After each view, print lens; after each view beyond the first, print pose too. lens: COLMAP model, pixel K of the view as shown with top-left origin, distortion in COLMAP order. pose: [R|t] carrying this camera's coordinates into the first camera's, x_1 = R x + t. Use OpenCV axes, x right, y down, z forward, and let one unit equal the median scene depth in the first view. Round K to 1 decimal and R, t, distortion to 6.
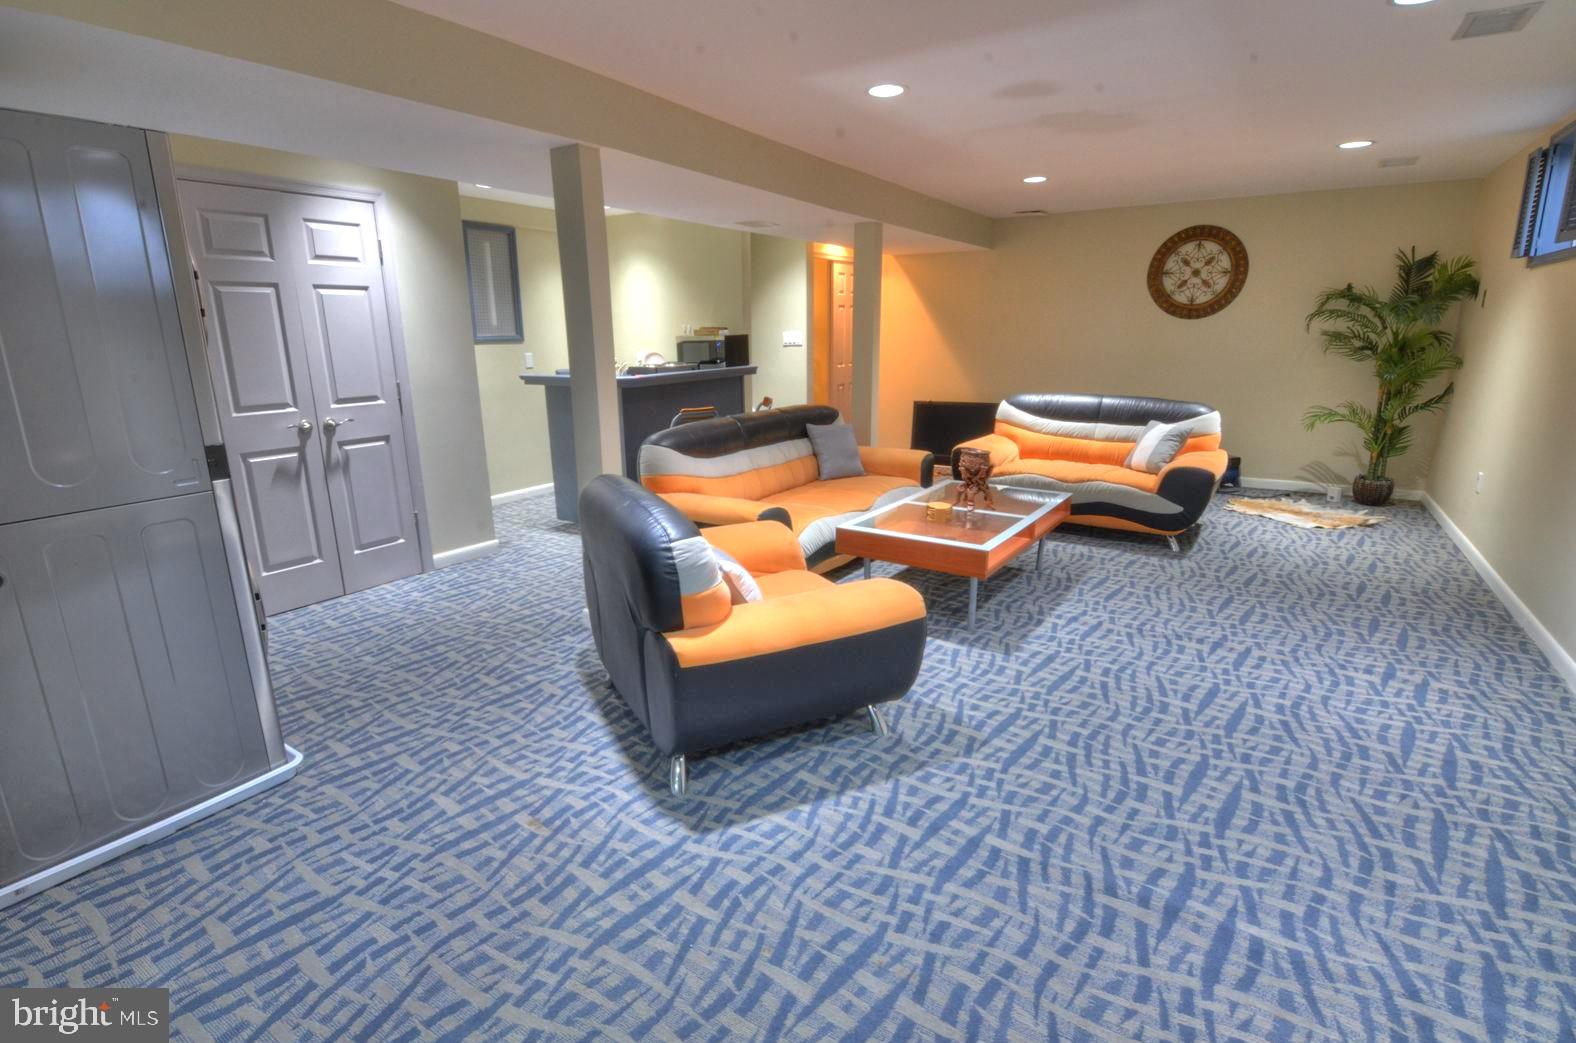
lens RADIAL K [[759.4, 0, 770.8], [0, 759.4, 525.0], [0, 0, 1]] dist [-0.008604, -0.009278]
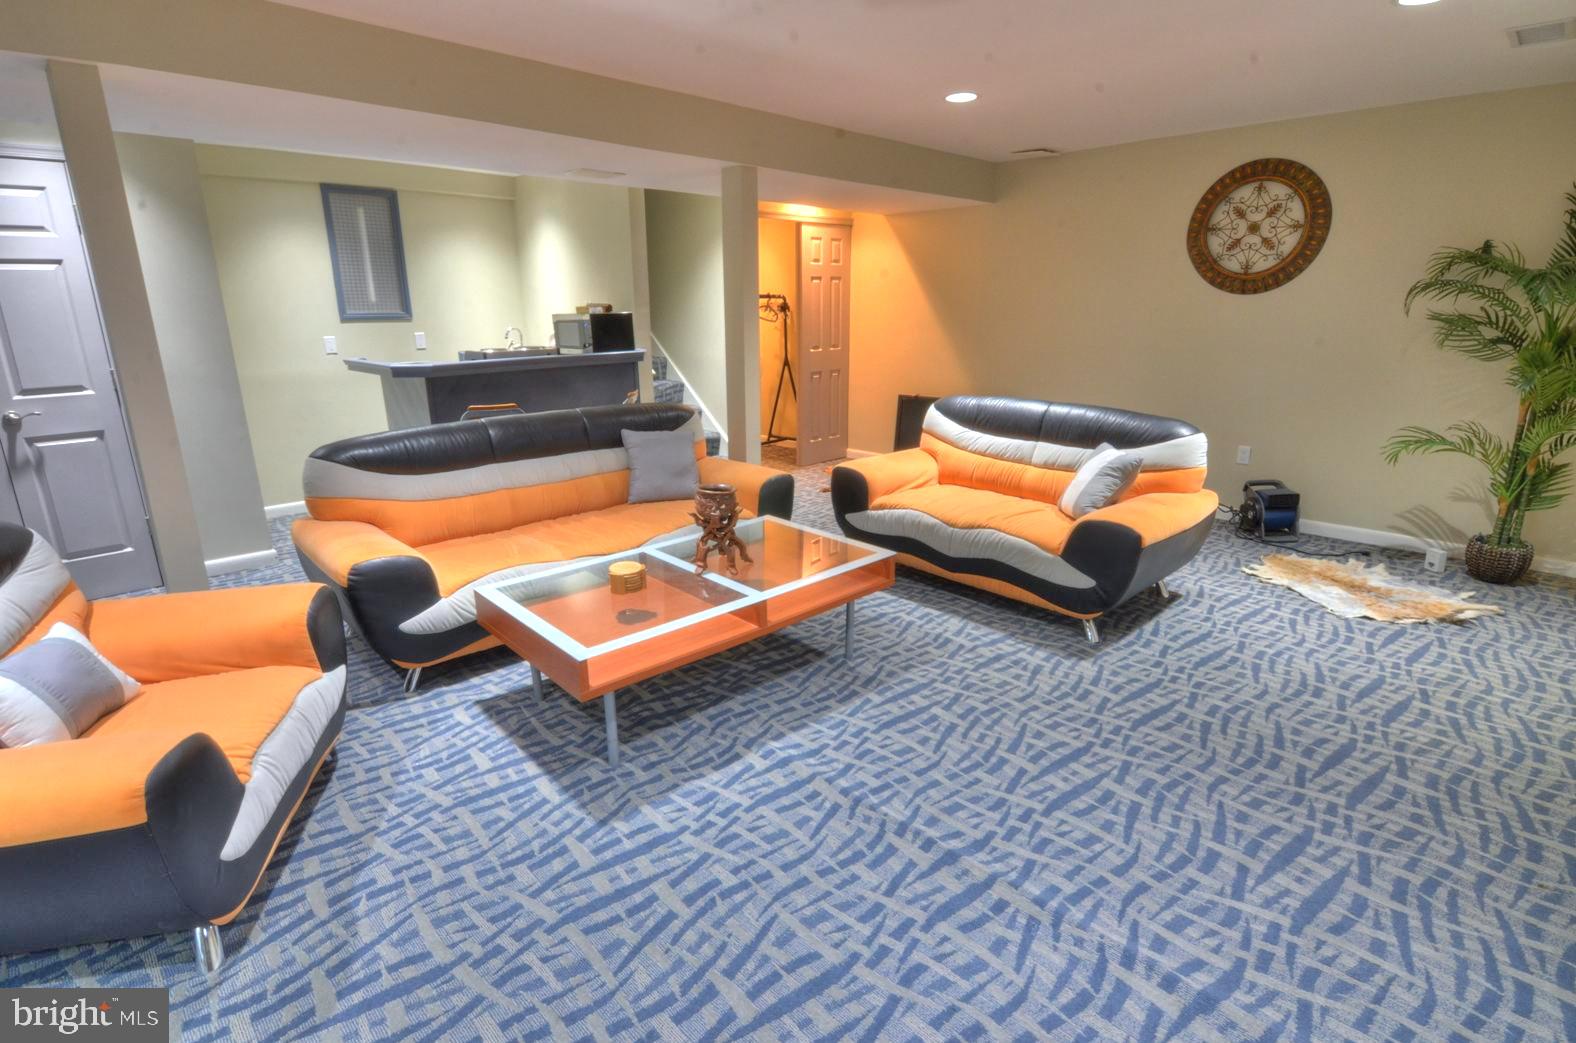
lens RADIAL K [[759.4, 0, 770.8], [0, 759.4, 525.0], [0, 0, 1]] dist [-0.008604, -0.009278]
pose [[0.974921, 0.065132, -0.212808, 0.554747], [-0.058333, 0.997571, 0.038080, -0.110424], [0.214771, -0.024711, 0.976352, 0.399708]]
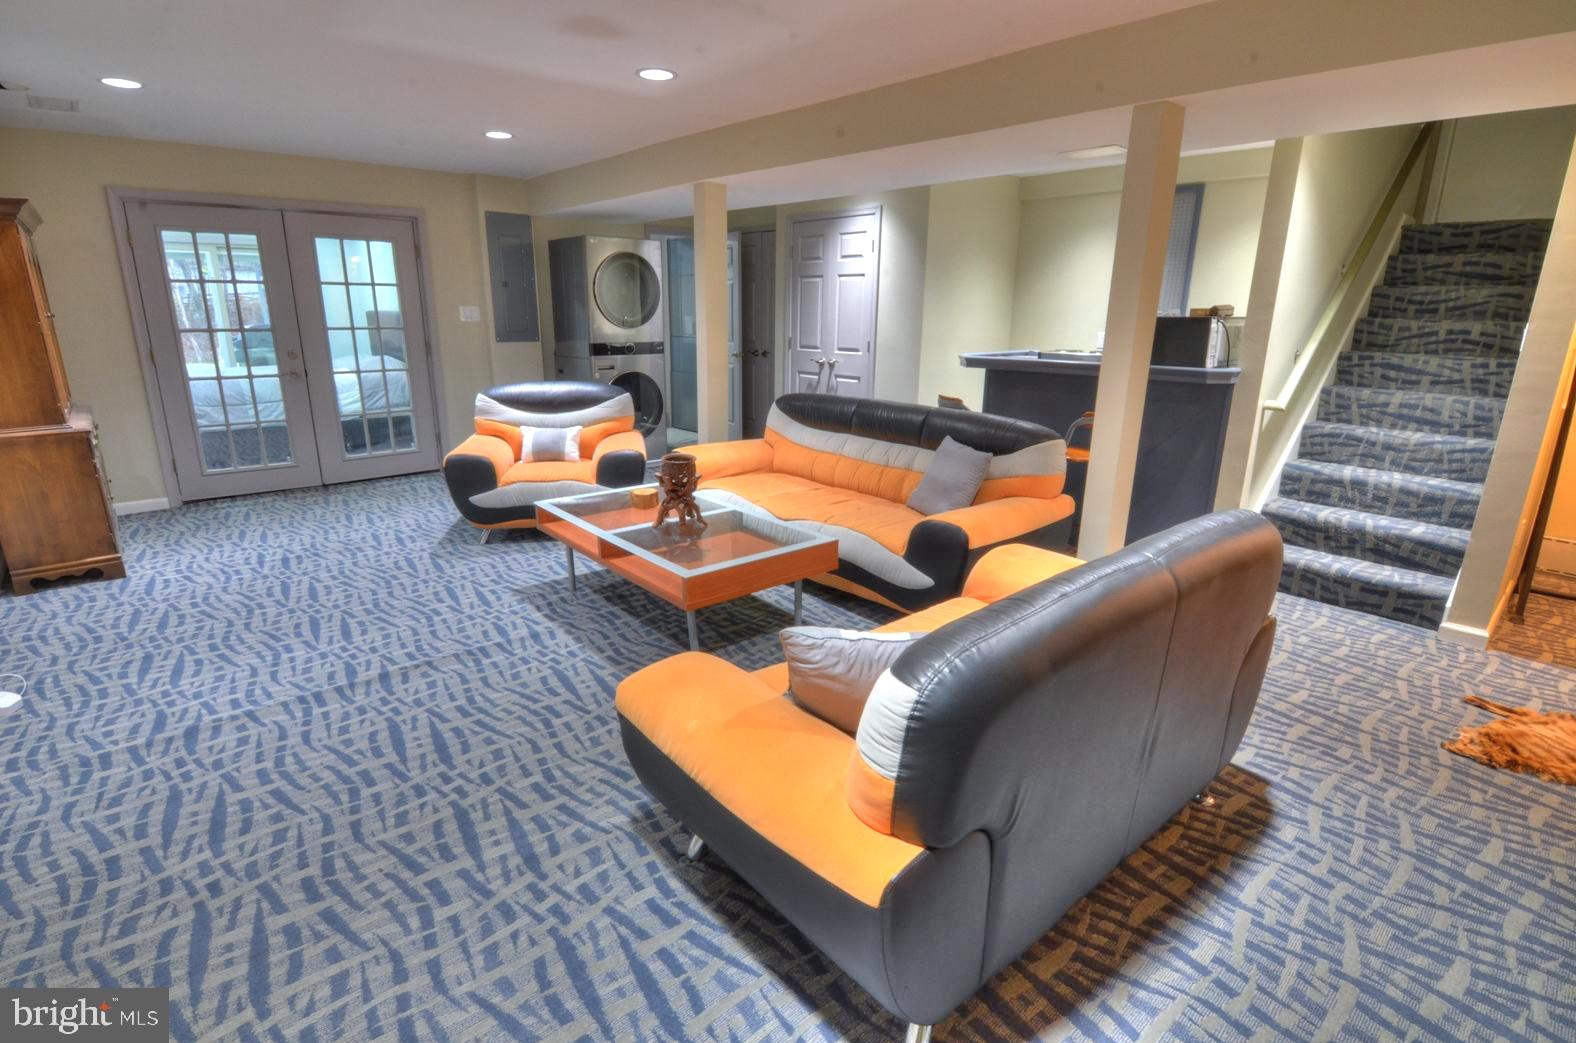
lens RADIAL K [[759.4, 0, 770.8], [0, 759.4, 525.0], [0, 0, 1]] dist [-0.008604, -0.009278]
pose [[-0.268457, 0.276644, -0.922713, 1.213571], [-0.242474, 0.907627, 0.342666, -0.400582], [0.932275, 0.315725, -0.176580, 1.495451]]
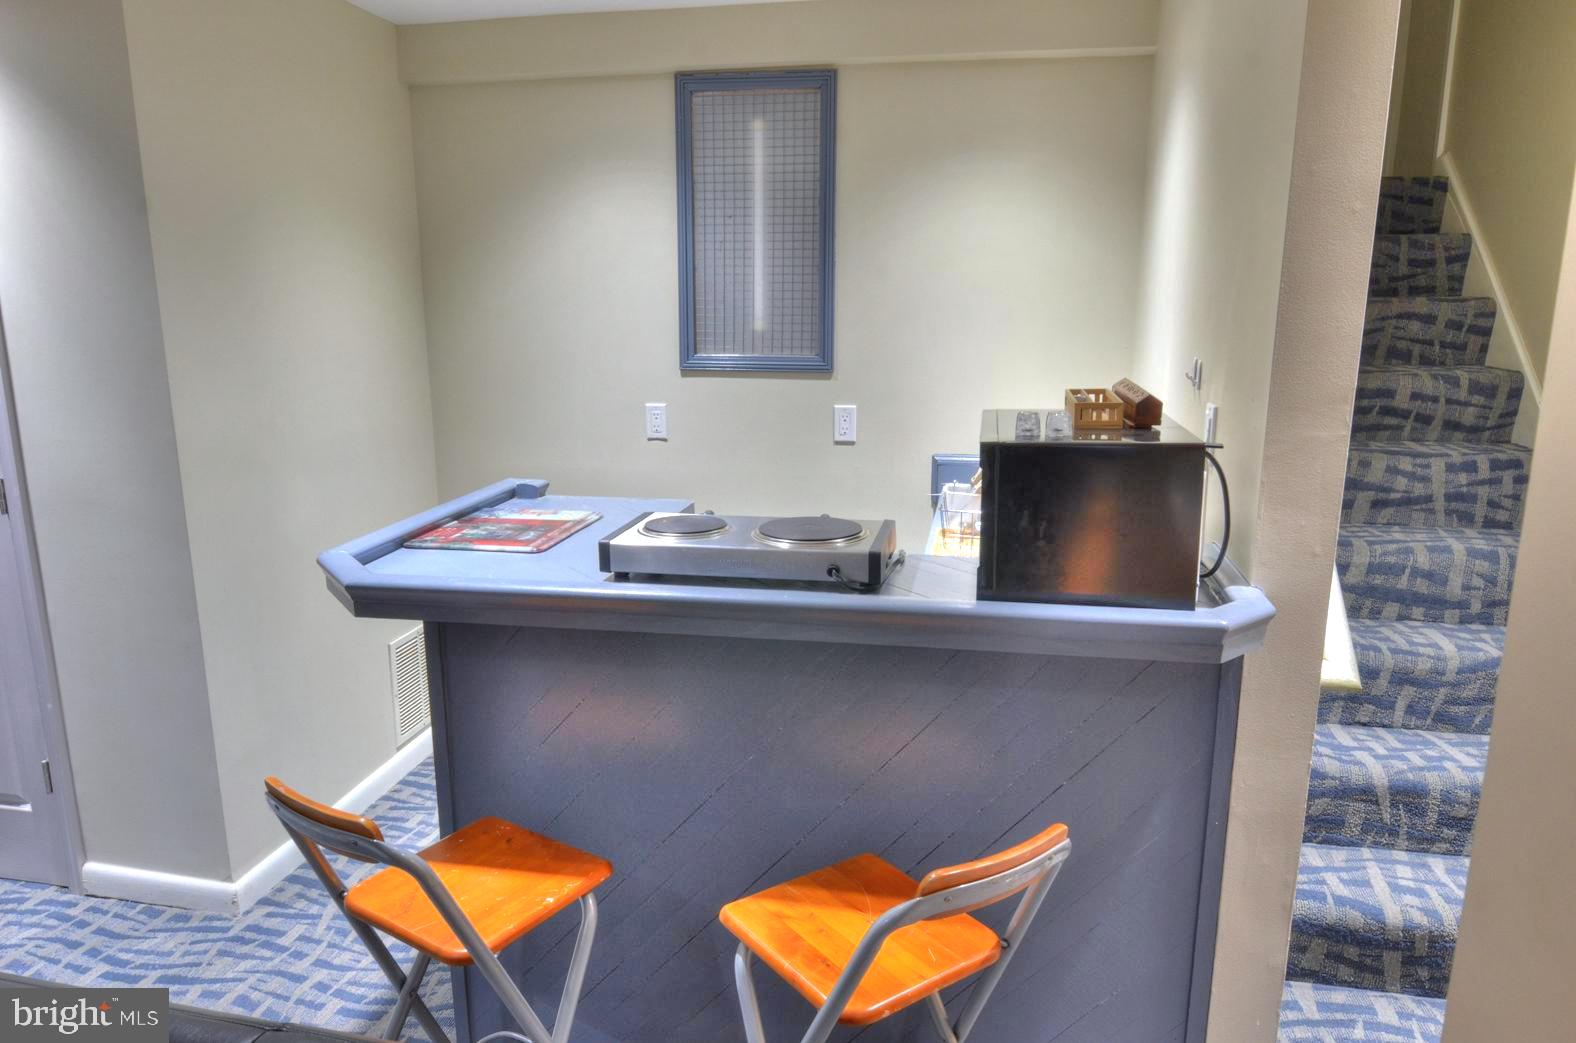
lens RADIAL K [[1076.0, 0, 766.0], [0, 1076.0, 524.1], [0, 0, 1]] dist [-0.003243, -0.009724]
pose [[0.370593, 0.210949, -0.904523, 0.304029], [-0.233053, 0.963830, 0.129297, -0.437018], [0.899081, 0.162885, 0.406351, 1.447969]]
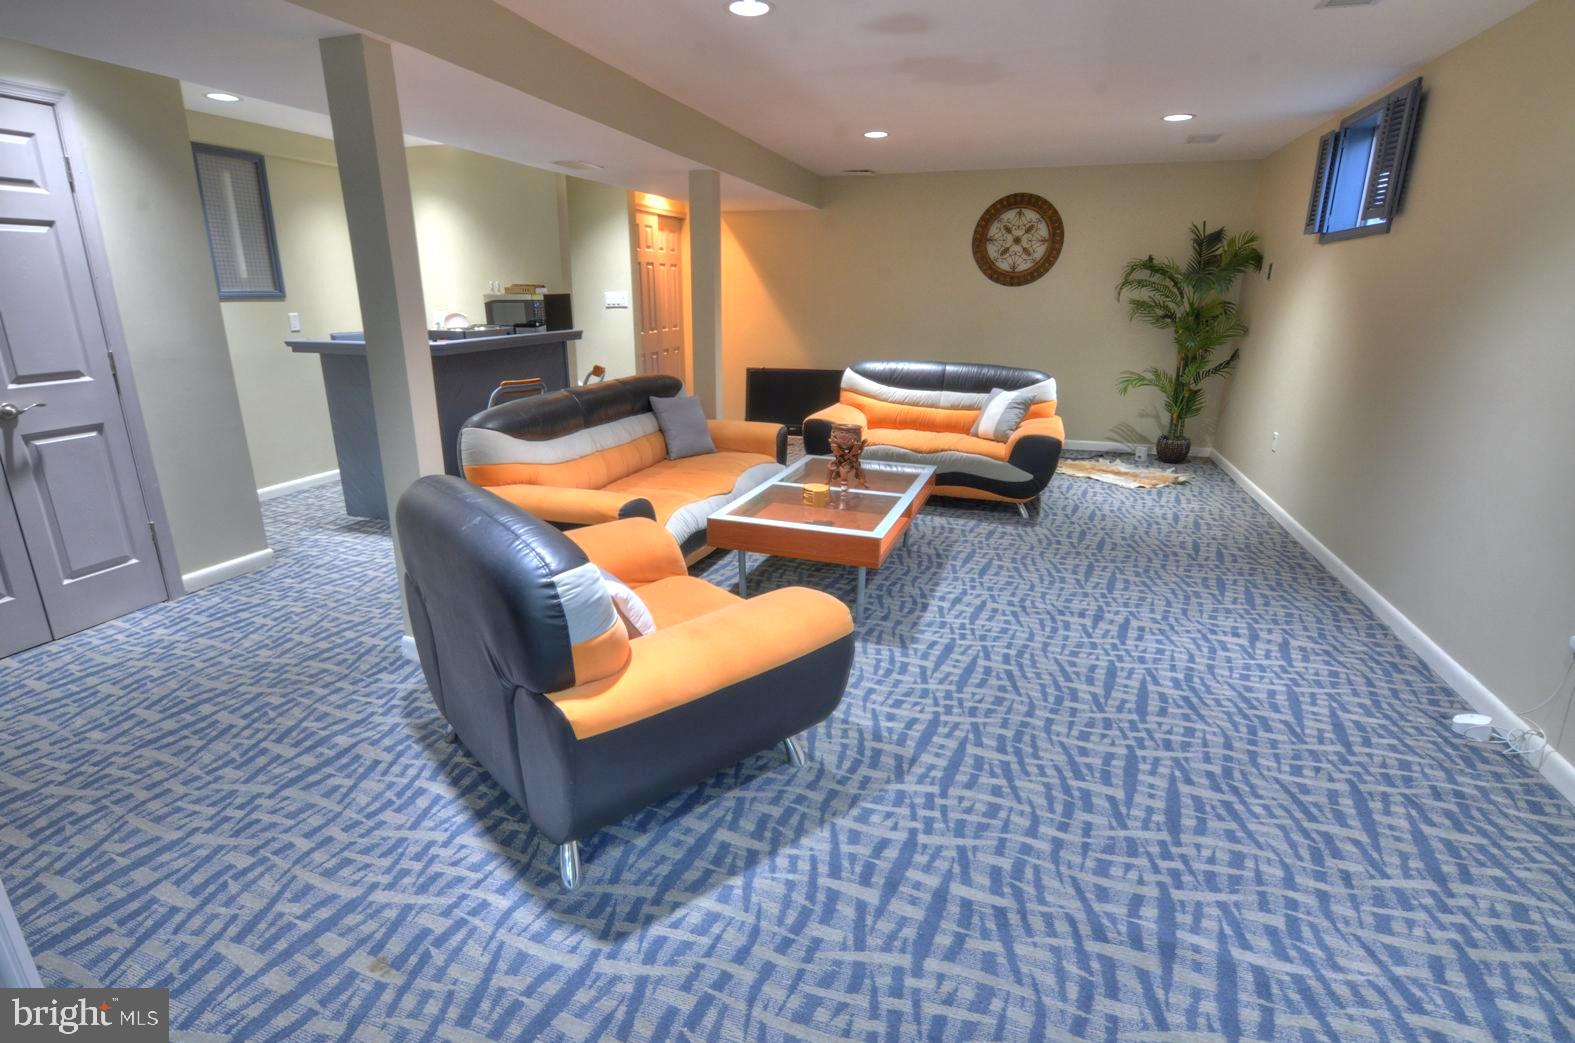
lens RADIAL K [[759.1, 0, 770.8], [0, 759.1, 526.2], [0, 0, 1]] dist [-0.008918, -0.008999]
pose [[0.967562, -0.056716, 0.246186, -0.065313], [0.044717, 0.997536, 0.054064, -0.034770], [-0.248645, -0.041301, 0.967714, 0.142525]]
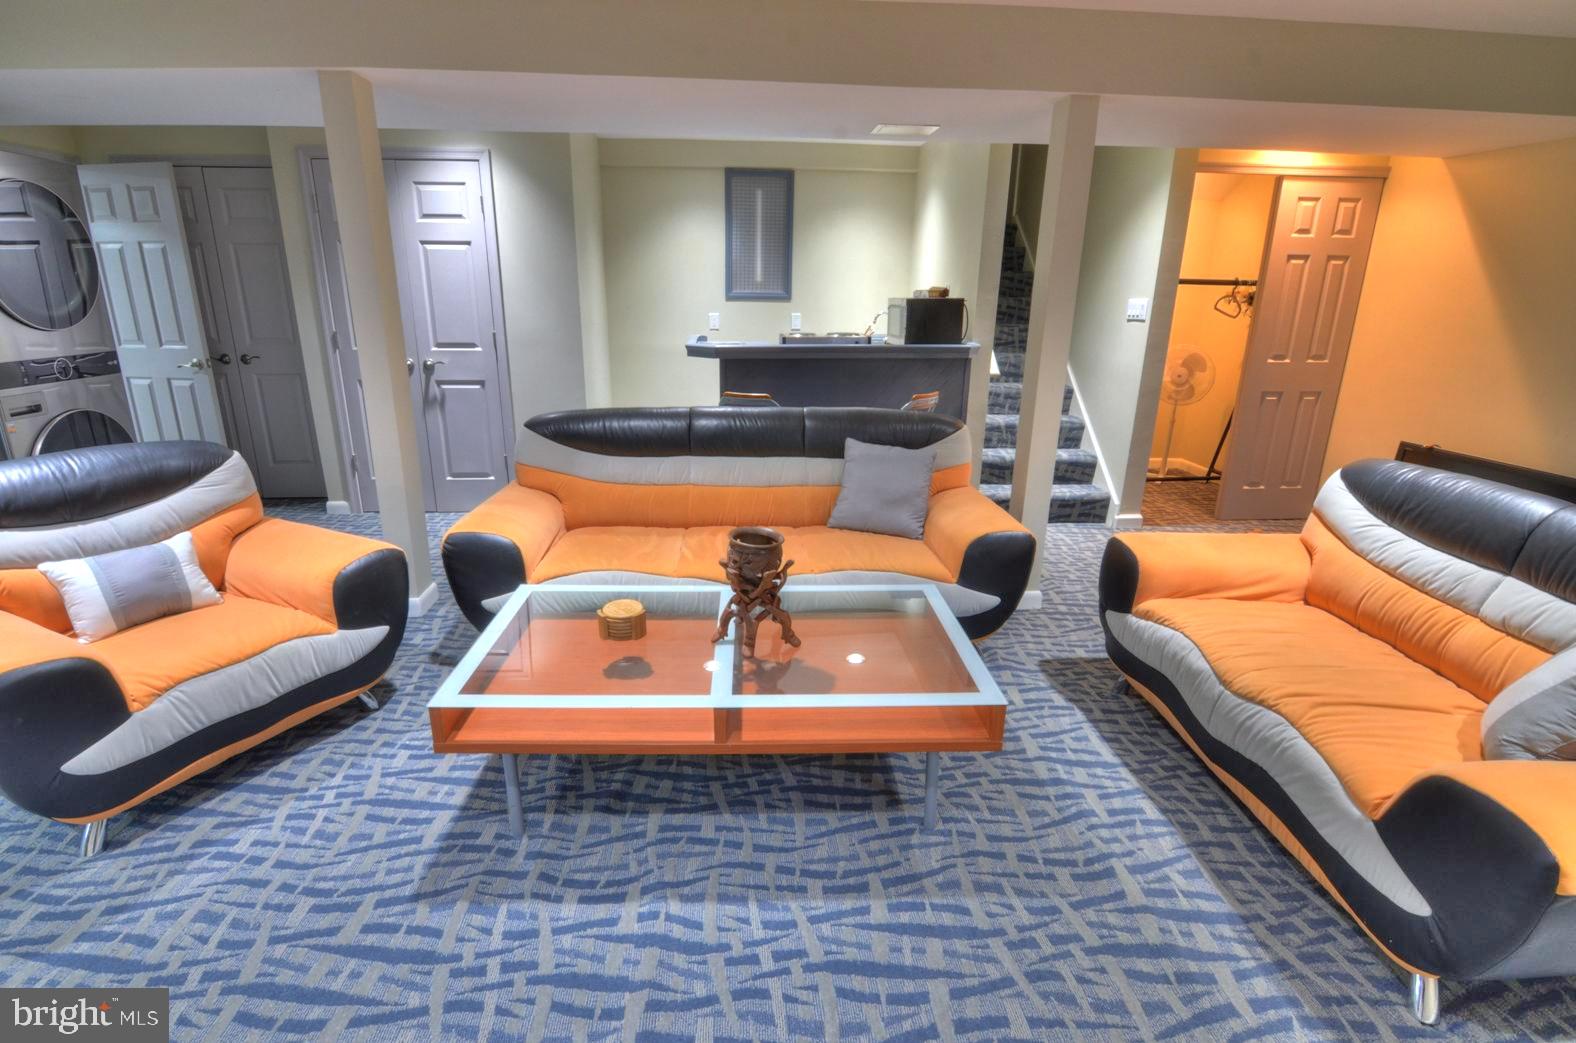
lens RADIAL K [[757.2, 0, 769.4], [0, 757.2, 528.7], [0, 0, 1]] dist [-0.004557, -0.013448]
pose [[0.597215, 0.258945, -0.759133, 0.783626], [-0.216829, 0.963335, 0.158019, -0.219508], [0.772218, 0.070231, 0.631465, 0.812434]]
